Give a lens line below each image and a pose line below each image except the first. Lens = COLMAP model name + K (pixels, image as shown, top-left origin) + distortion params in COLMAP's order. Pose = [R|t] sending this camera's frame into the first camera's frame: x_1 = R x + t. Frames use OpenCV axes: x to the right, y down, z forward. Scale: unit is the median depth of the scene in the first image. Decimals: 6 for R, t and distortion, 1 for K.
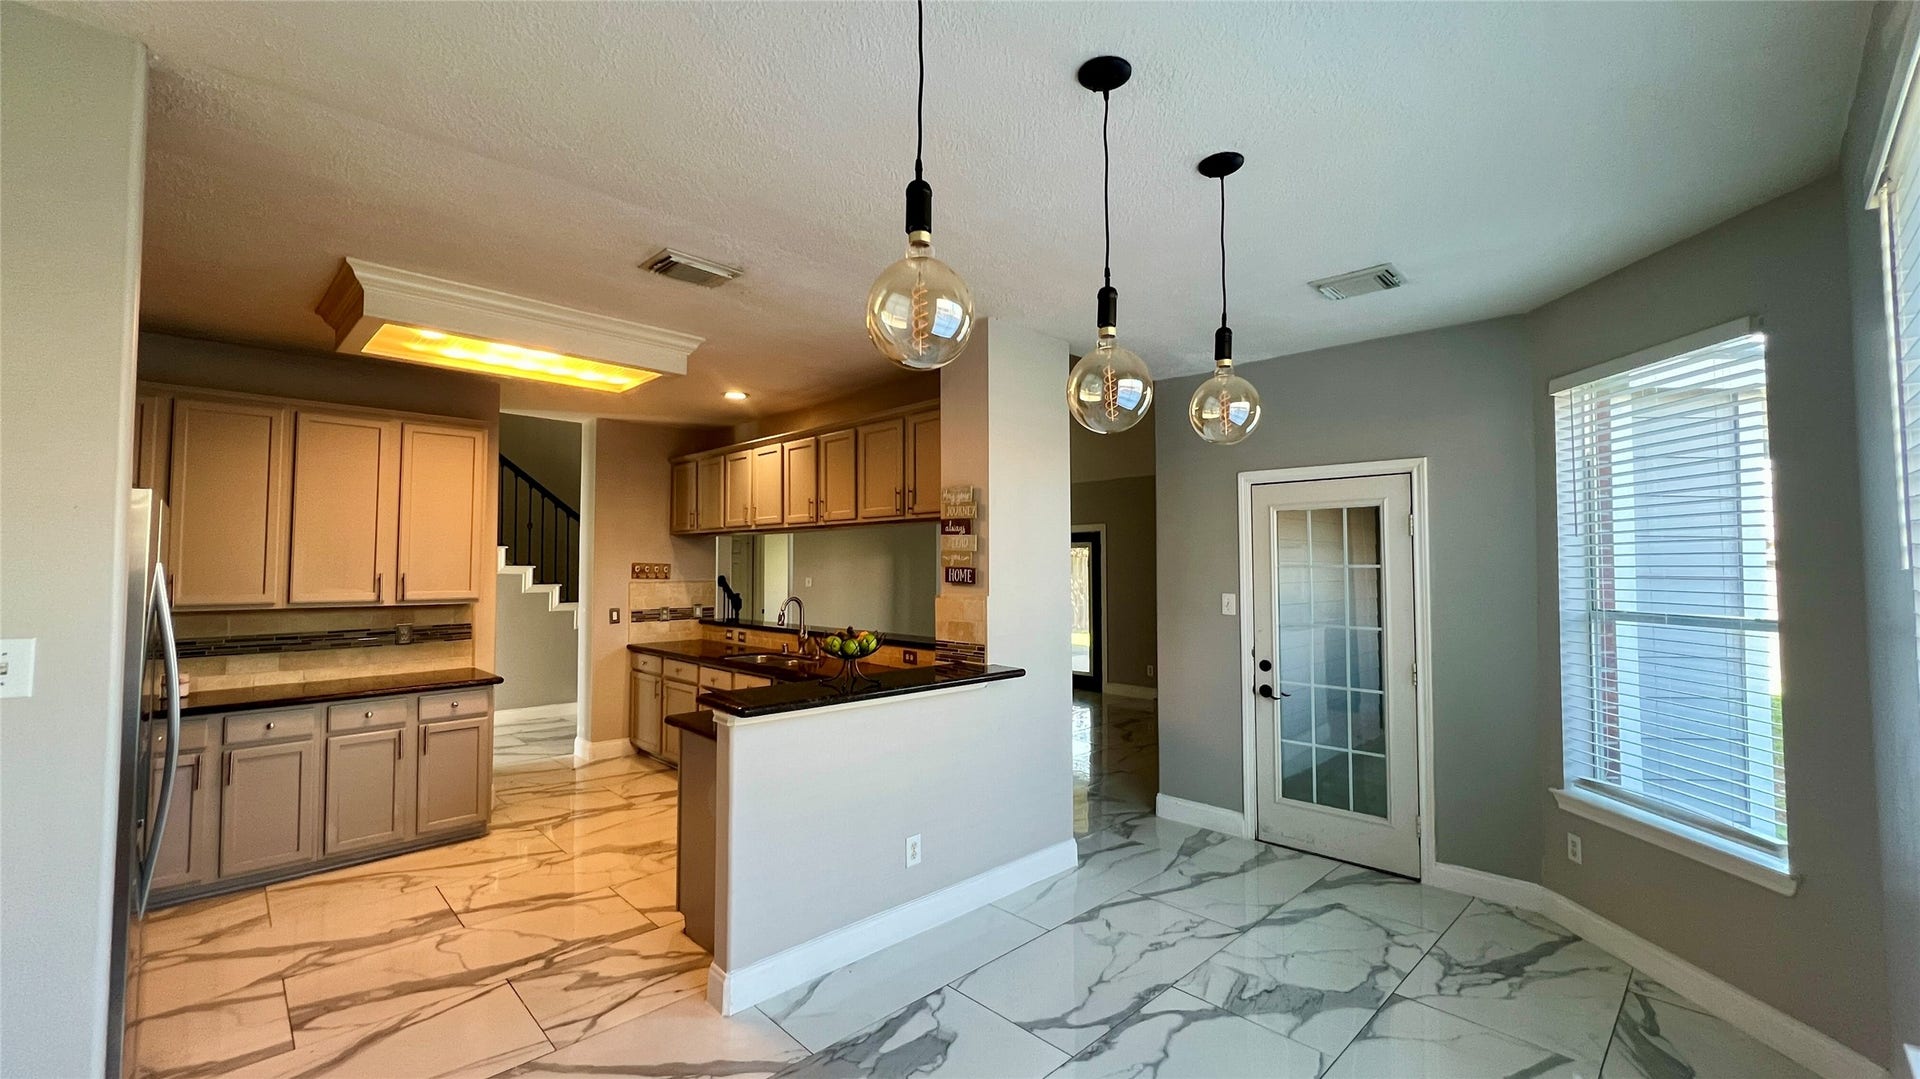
lens RADIAL K [[775.5, 0, 958.1], [0, 775.5, 535.4], [0, 0, 1]] dist [-0.001312, -0.000014]
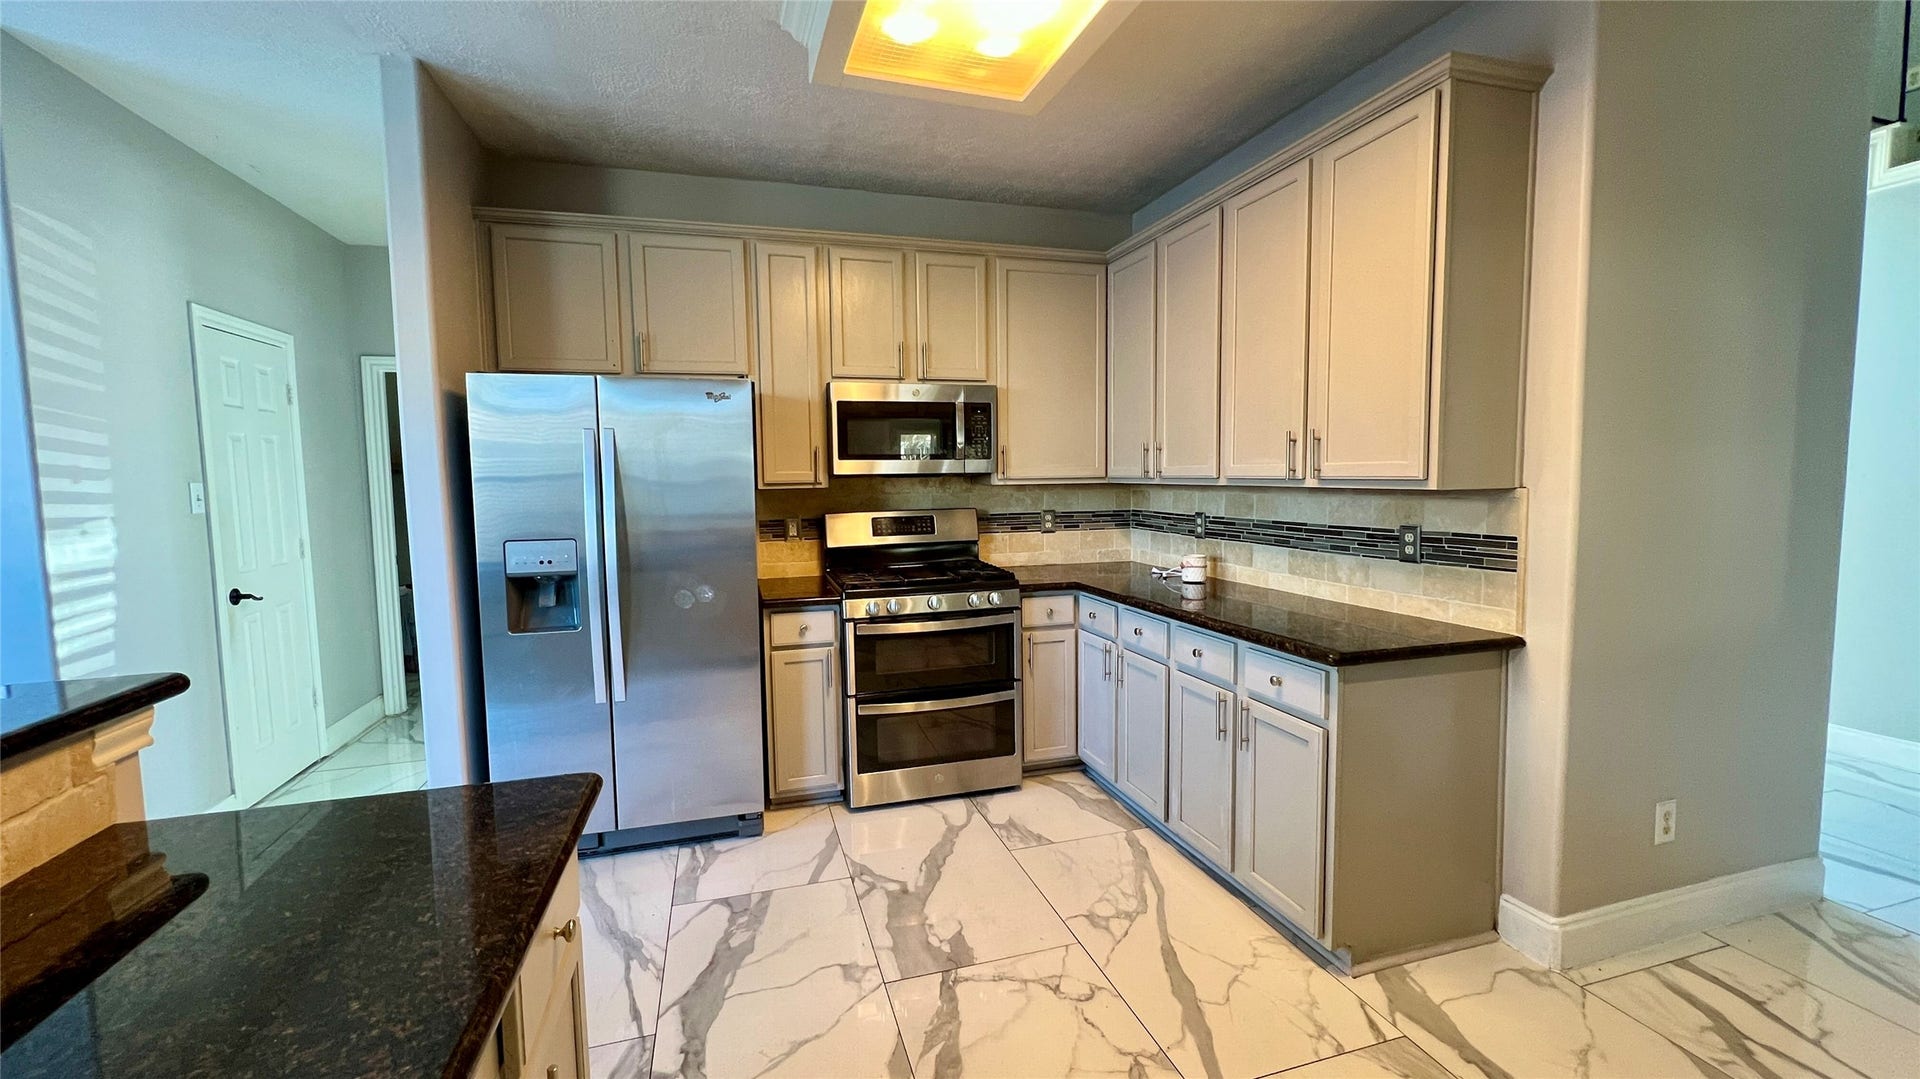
lens RADIAL K [[775.5, 0, 960.0], [0, 775.5, 533.1], [0, 0, 1]] dist [-0.001312, -0.000014]
pose [[-0.465834, 0.077763, -0.881449, -0.110150], [0.052280, 0.996810, 0.060311, 0.084109], [0.883327, -0.017987, -0.468413, 1.144544]]
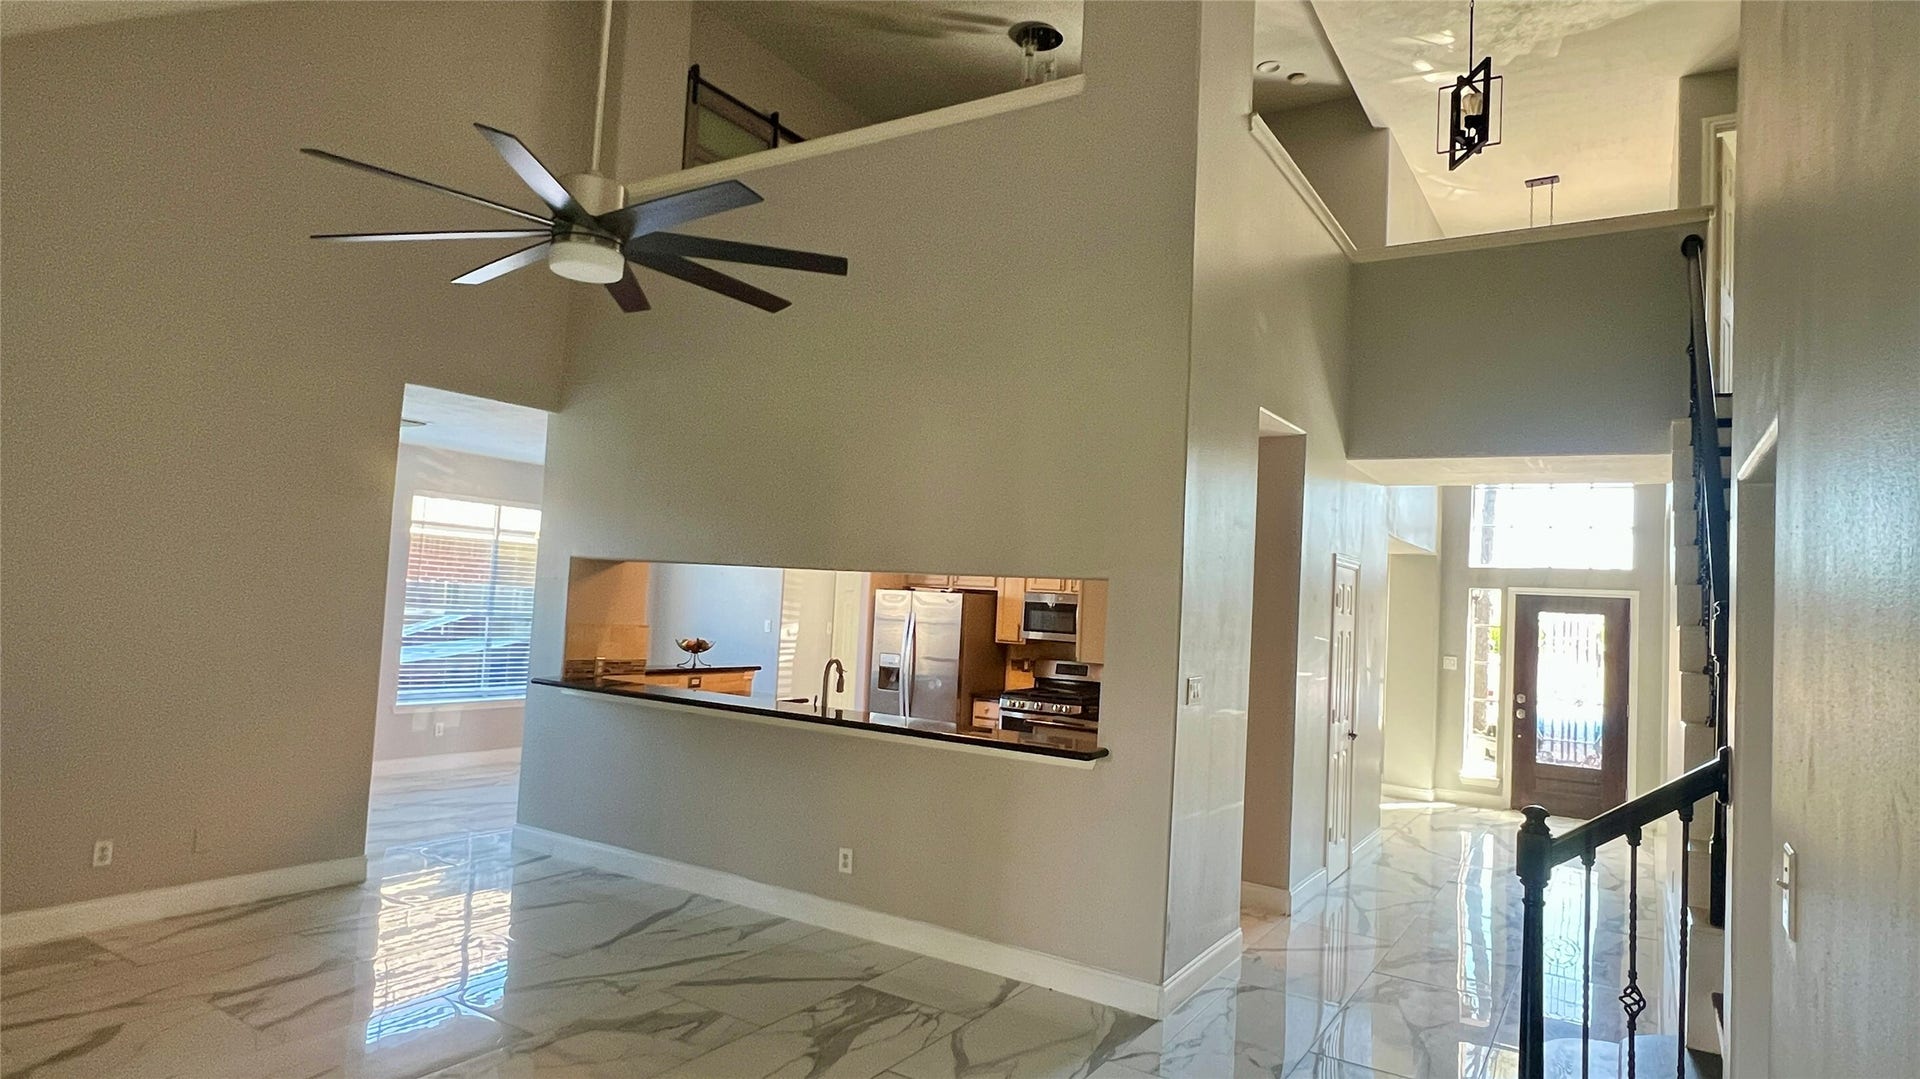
lens RADIAL K [[1079.6, 0, 965.7], [0, 1079.6, 534.6], [0, 0, 1]] dist [0.000238, -0.002665]
pose [[-0.973527, -0.064304, -0.219342, -0.130947], [-0.043559, 0.994219, -0.098140, 0.078904], [0.224385, -0.085987, -0.970700, 2.164308]]
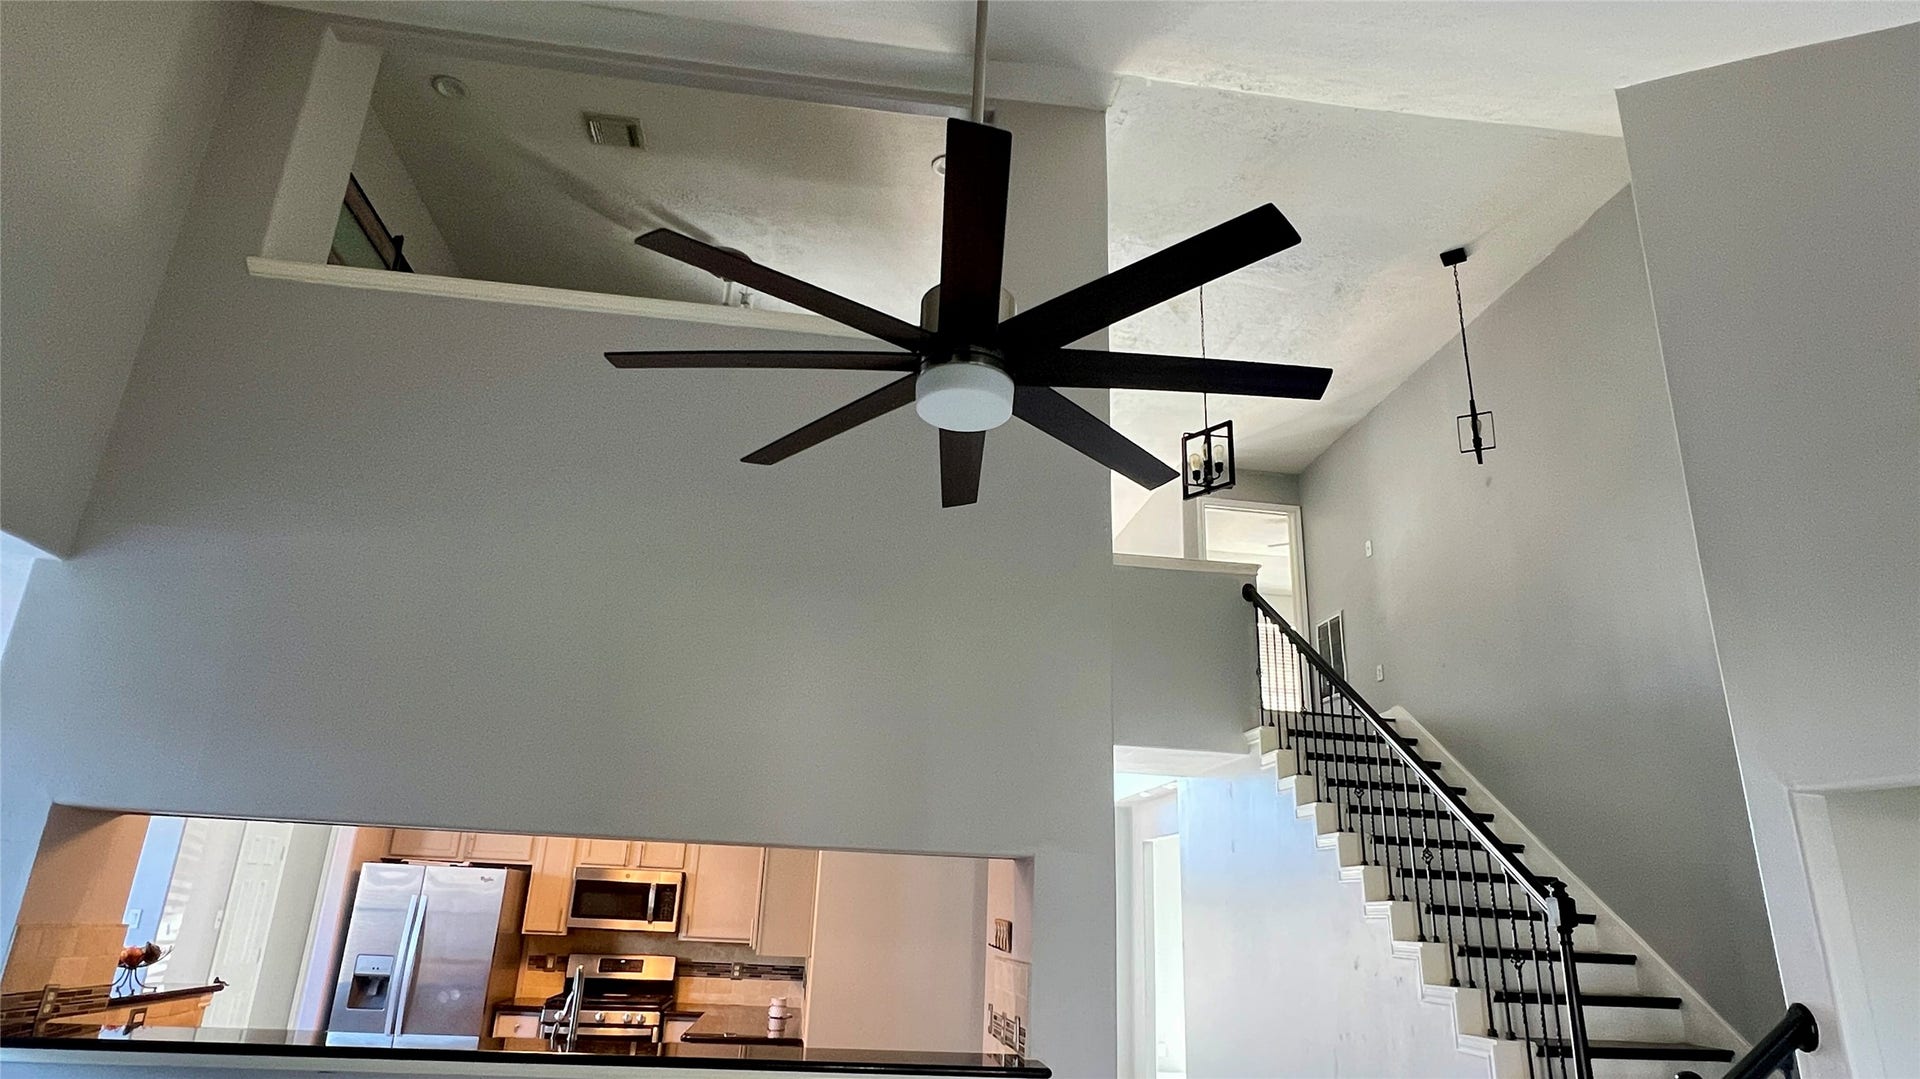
lens RADIAL K [[1079.6, 0, 963.6], [0, 1079.6, 535.9], [0, 0, 1]] dist [0.000238, -0.002665]
pose [[-0.594816, -0.286938, -0.750906, 0.189423], [-0.007342, 0.936024, -0.351860, 0.083438], [0.803829, -0.203779, -0.558868, 1.861152]]
